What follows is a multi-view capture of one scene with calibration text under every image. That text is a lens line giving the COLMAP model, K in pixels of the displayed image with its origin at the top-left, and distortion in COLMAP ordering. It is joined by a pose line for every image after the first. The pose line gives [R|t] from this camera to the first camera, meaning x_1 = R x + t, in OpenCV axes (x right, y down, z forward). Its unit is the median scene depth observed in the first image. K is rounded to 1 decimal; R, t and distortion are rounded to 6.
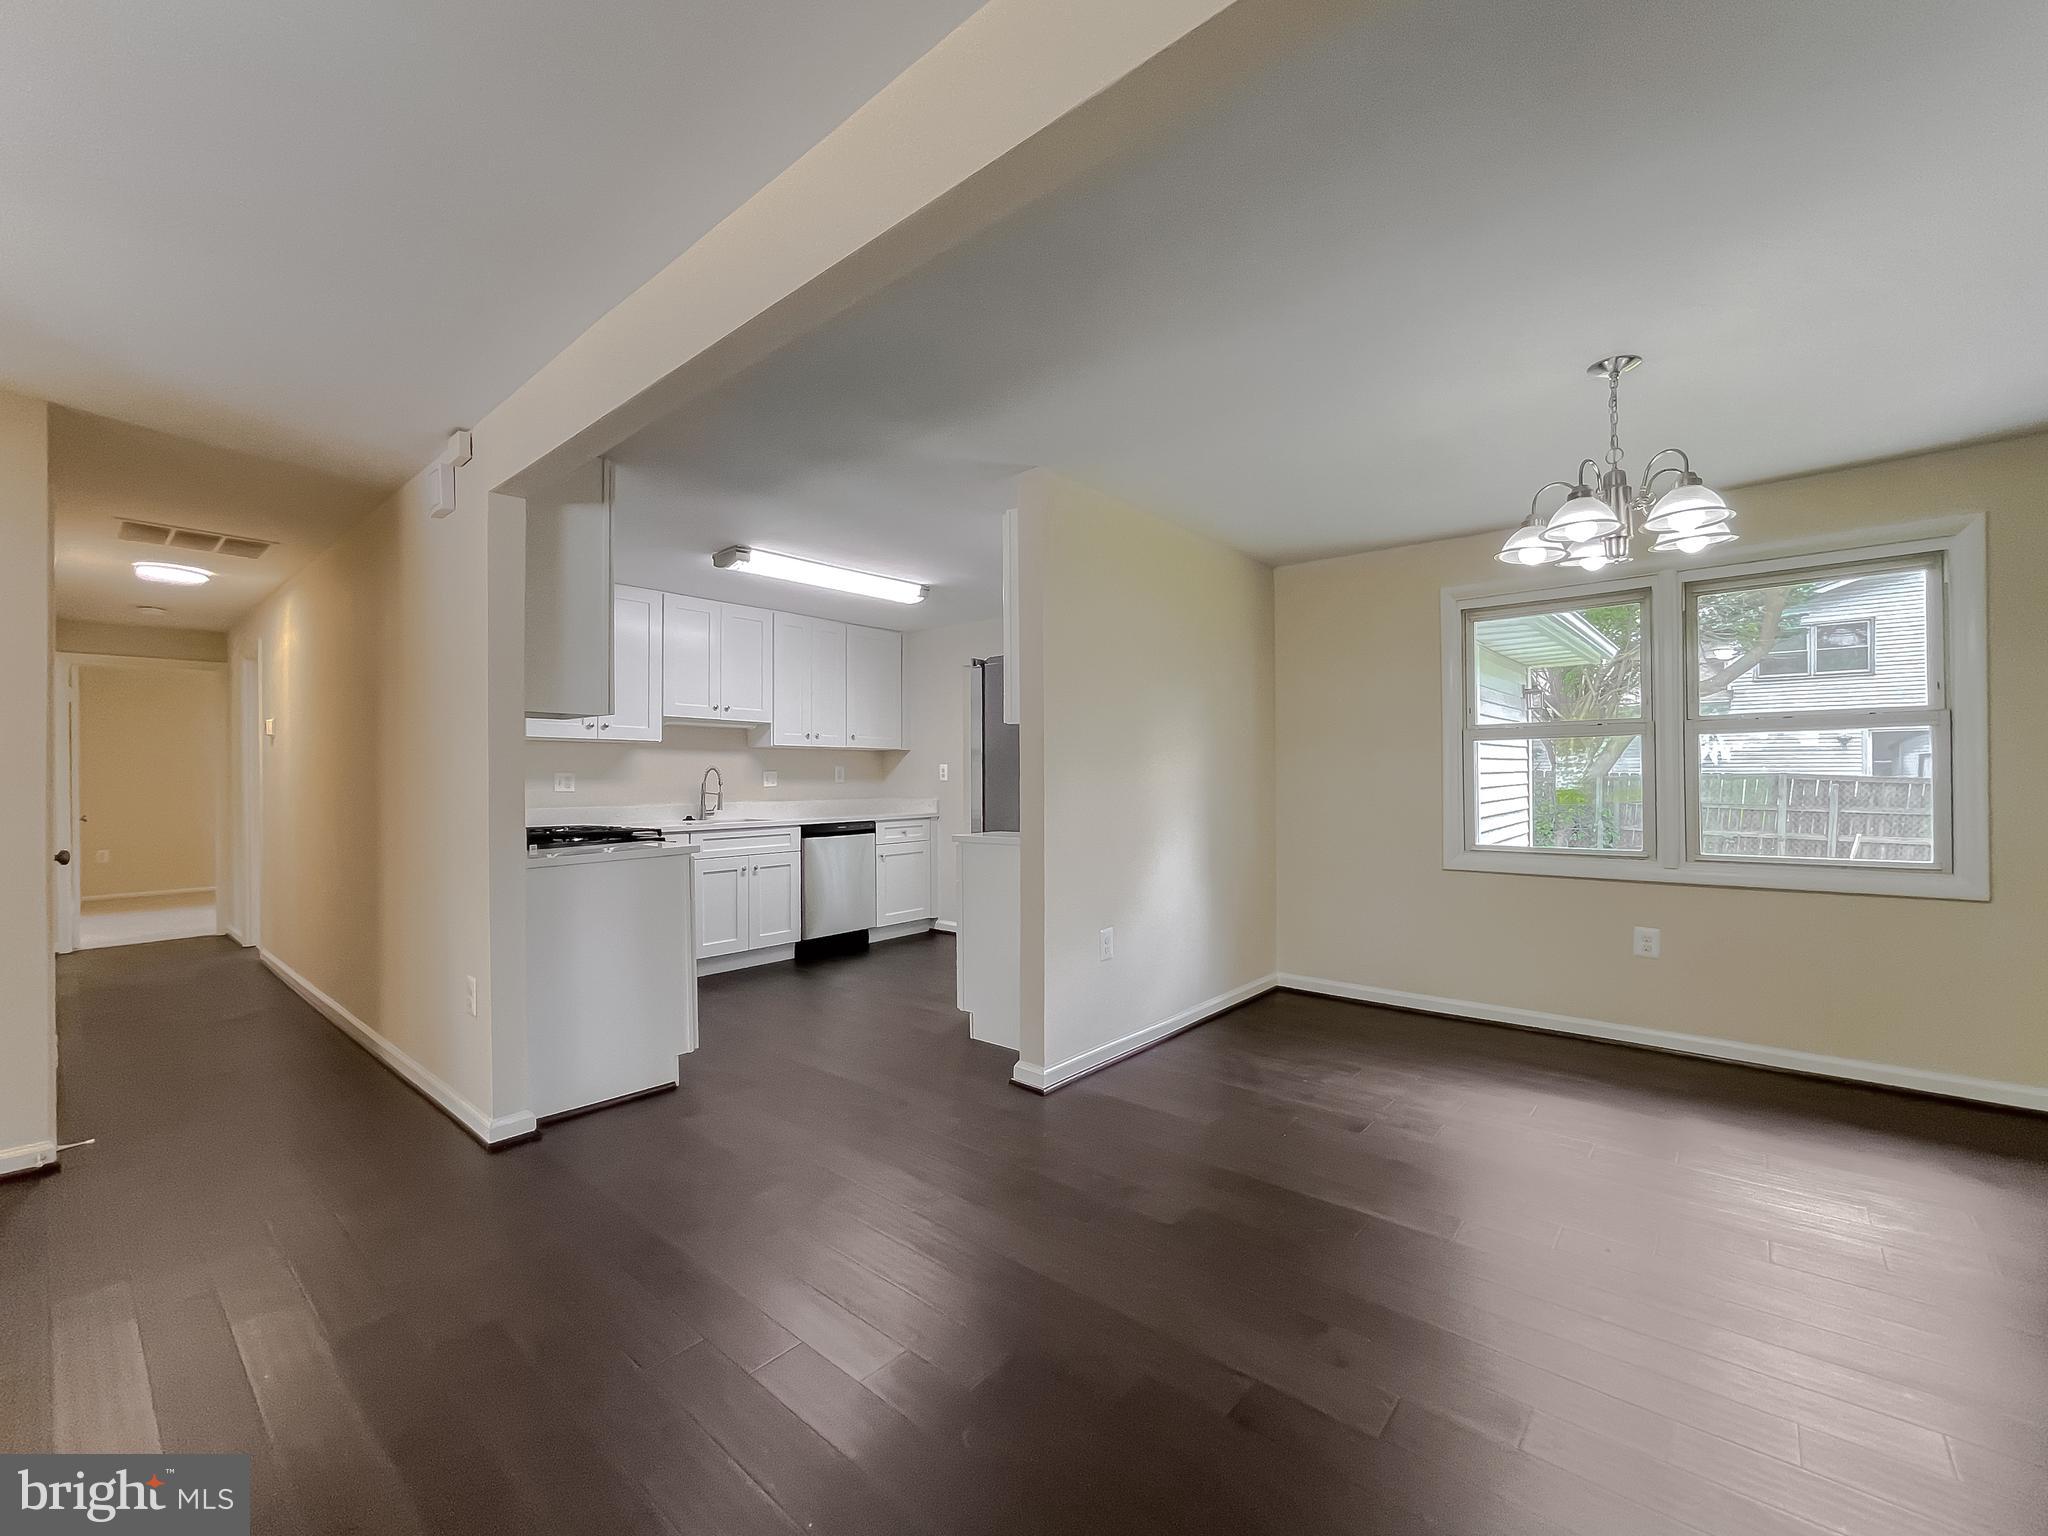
lens RADIAL K [[836.9, 0, 1022.9], [0, 836.9, 766.0], [0, 0, 1]] dist [-0.010822, -0.000001]
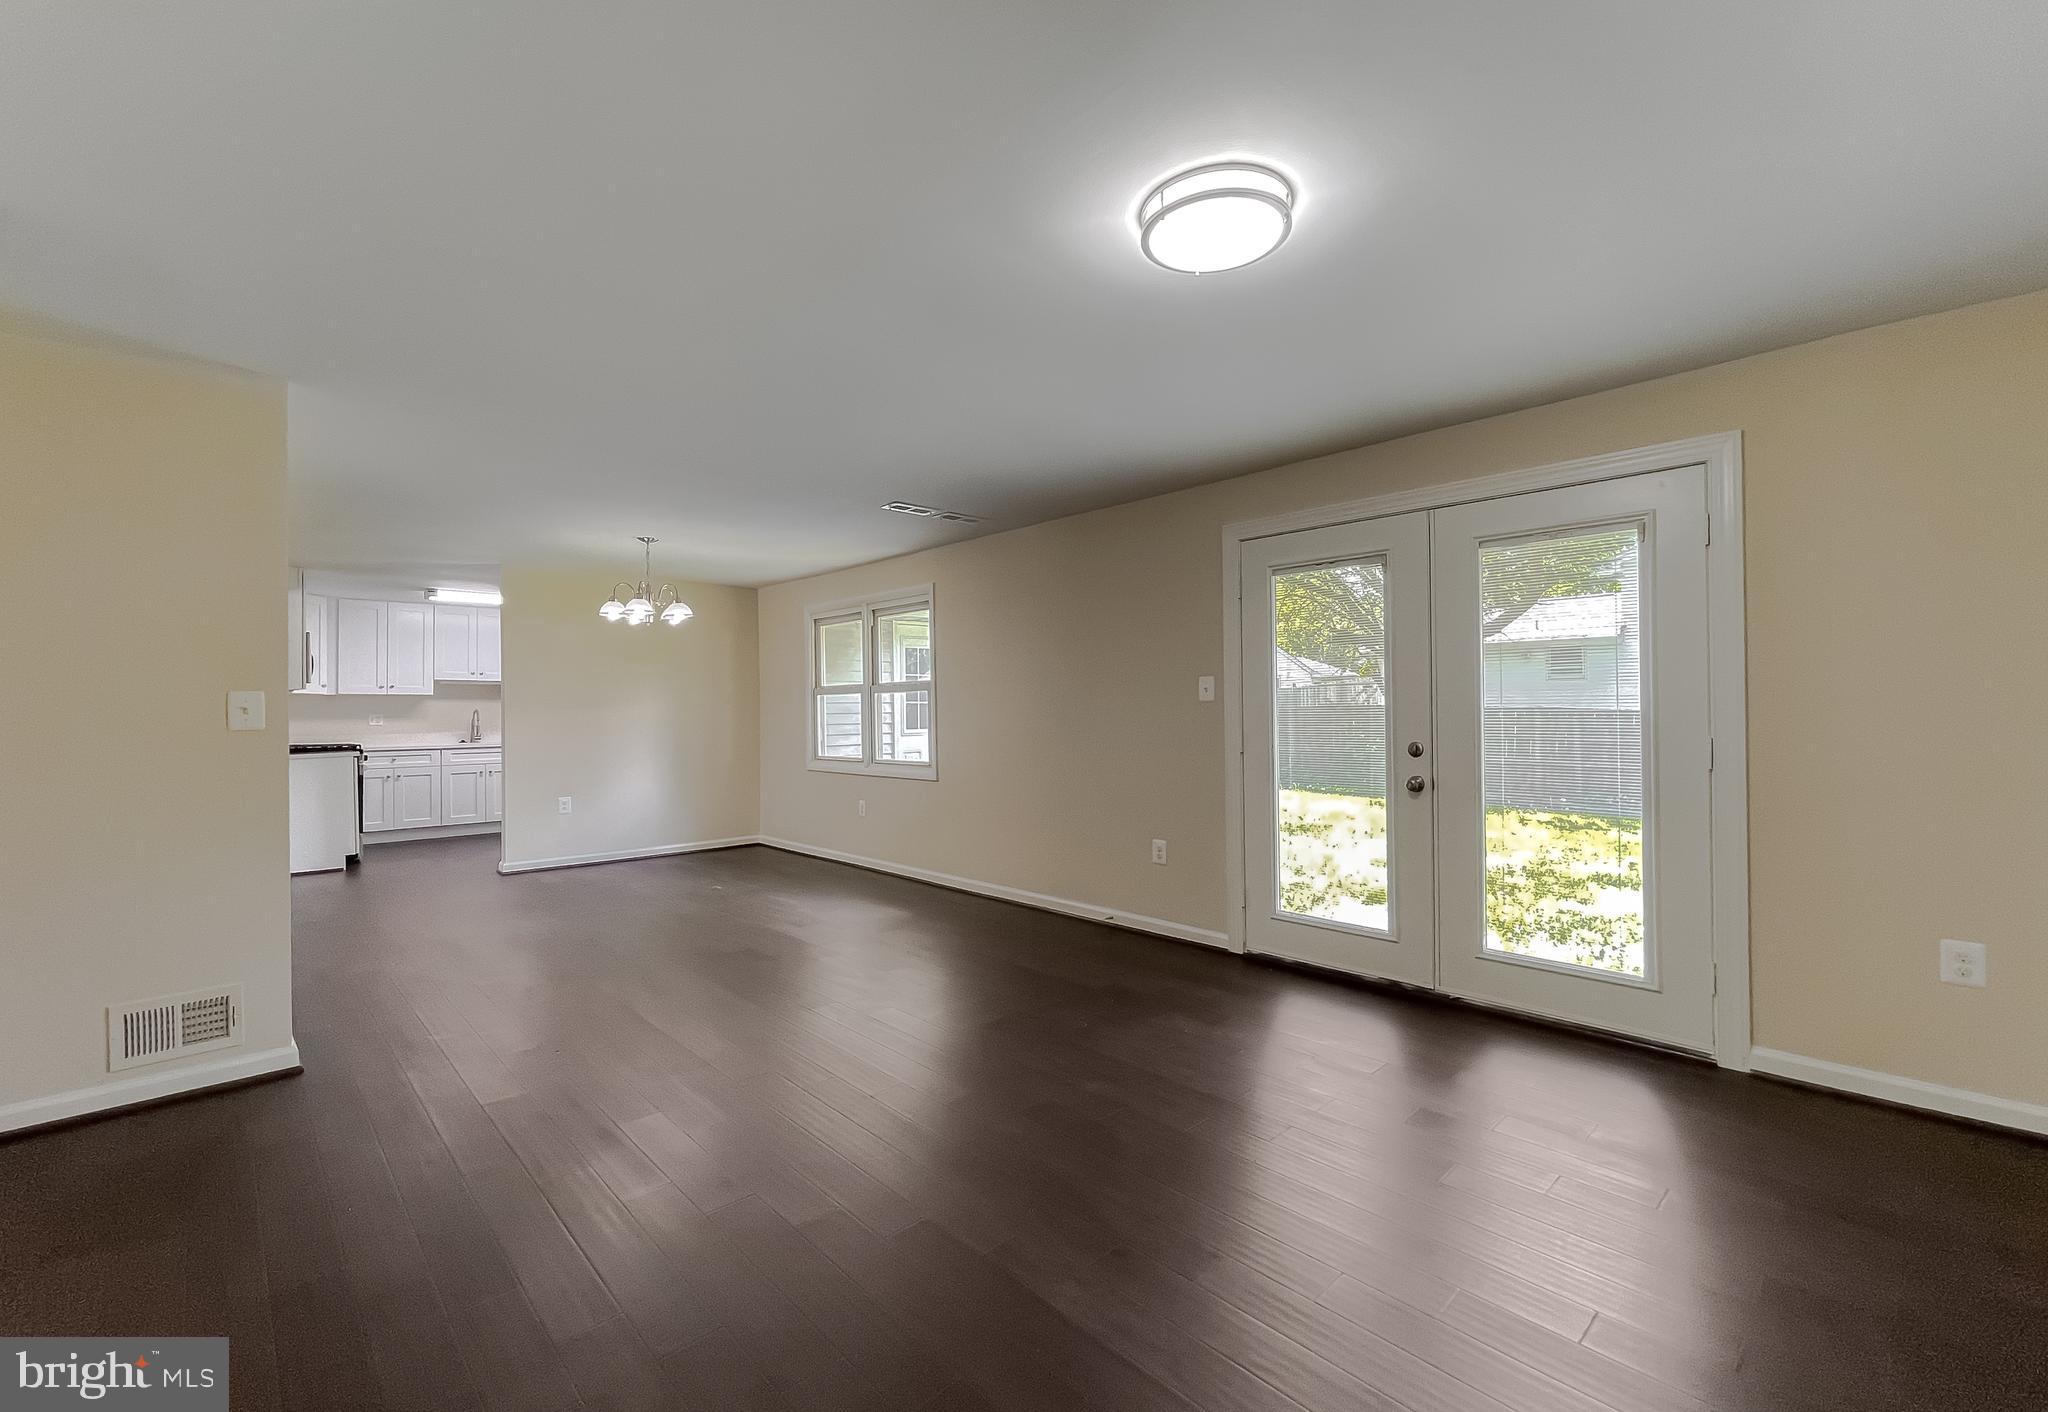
lens RADIAL K [[904.6, 0, 1019.6], [0, 904.6, 694.8], [0, 0, 1]] dist [0.001819, 0.000009]
pose [[0.991821, -0.006784, -0.127454, 0.873910], [0.007608, 0.999953, 0.005984, -0.028672], [0.127408, -0.006905, 0.991826, -0.578296]]
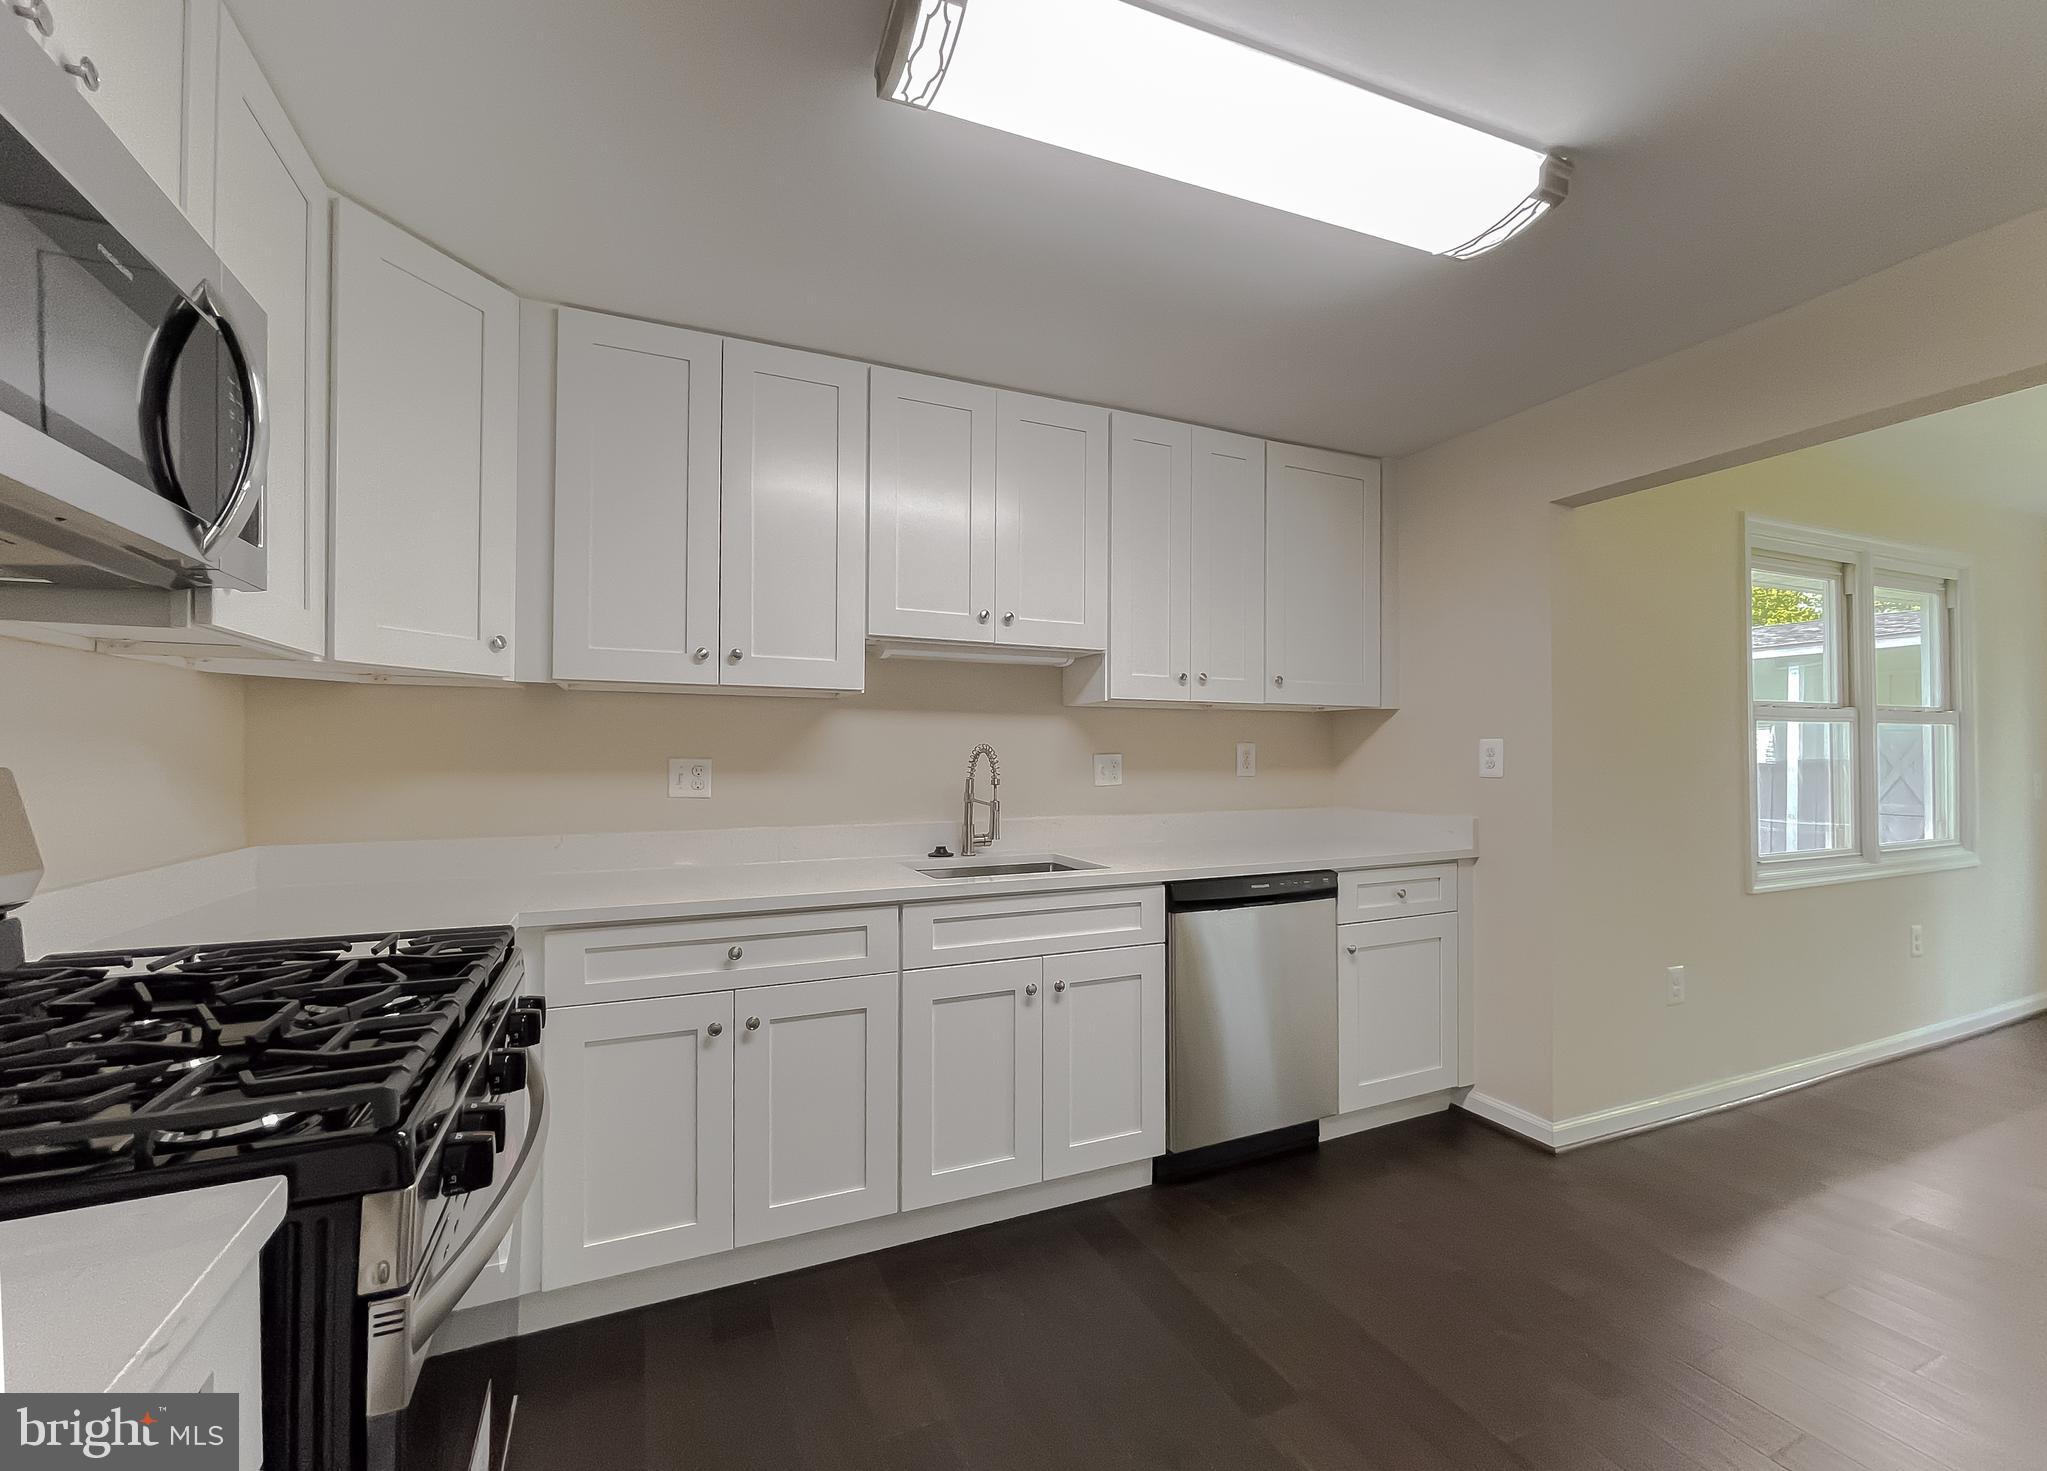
lens RADIAL K [[862.2, 0, 1020.9], [0, 862.2, 743.9], [0, 0, 1]] dist [0.001224, 0.000003]
pose [[0.903630, 0.000383, -0.428313, -0.143273], [0.000891, 0.999996, 0.002773, -0.001273], [0.428312, -0.002888, 0.903626, 0.568032]]
